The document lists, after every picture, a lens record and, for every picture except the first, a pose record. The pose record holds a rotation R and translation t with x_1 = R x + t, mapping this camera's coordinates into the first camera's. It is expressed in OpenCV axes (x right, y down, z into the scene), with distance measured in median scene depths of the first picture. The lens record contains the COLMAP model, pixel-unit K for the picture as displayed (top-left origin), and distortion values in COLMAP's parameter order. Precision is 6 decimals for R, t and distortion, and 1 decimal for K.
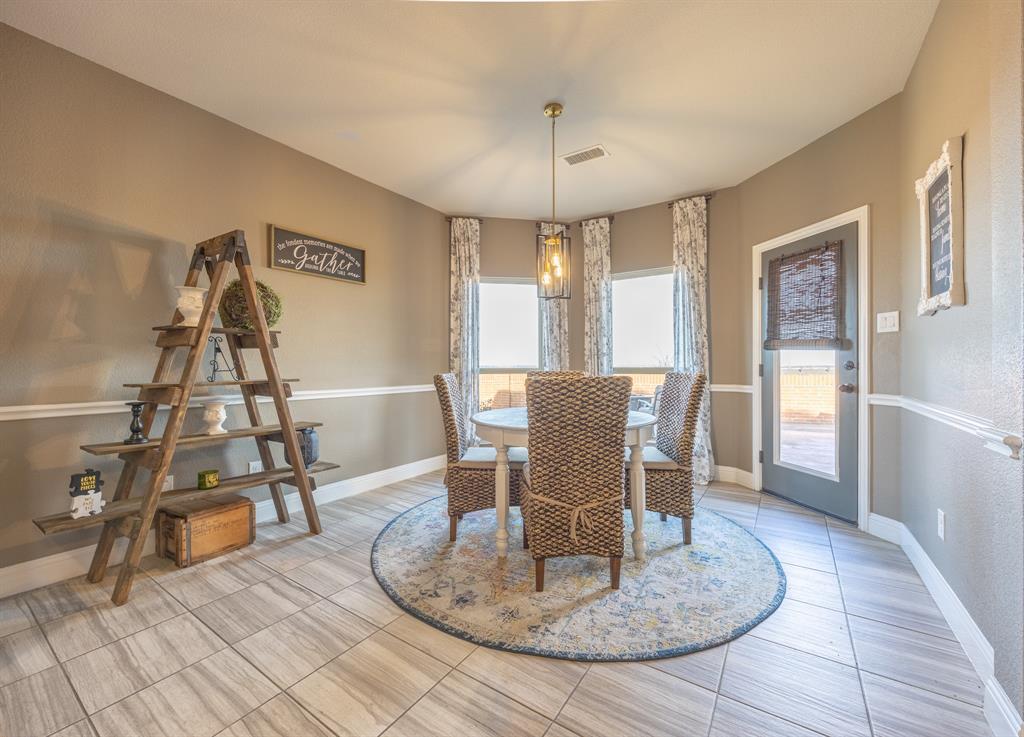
lens RADIAL K [[414.8, 0, 509.8], [0, 414.8, 366.9], [0, 0, 1]] dist [-0.000011, -0.000001]
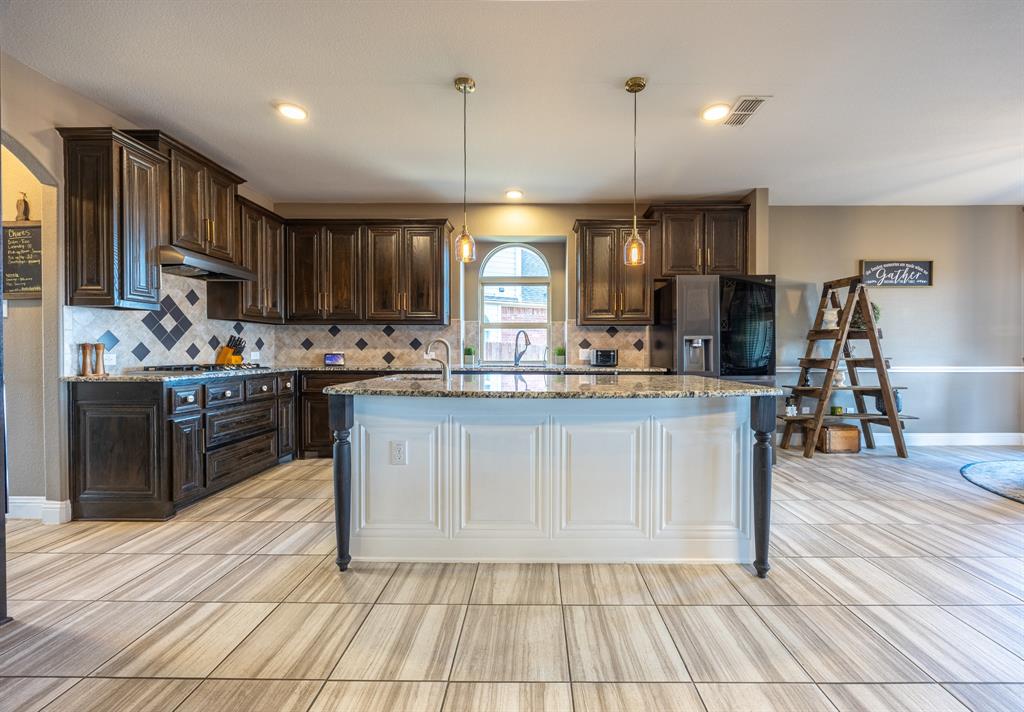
lens RADIAL K [[404.7, 0, 529.2], [0, 404.7, 355.2], [0, 0, 1]] dist [0.001813, 0.000009]
pose [[0.560656, 0.017027, -0.827874, -0.003646], [-0.006597, 0.999849, 0.016097, 0.002176], [0.828023, -0.003564, 0.560683, -0.987337]]
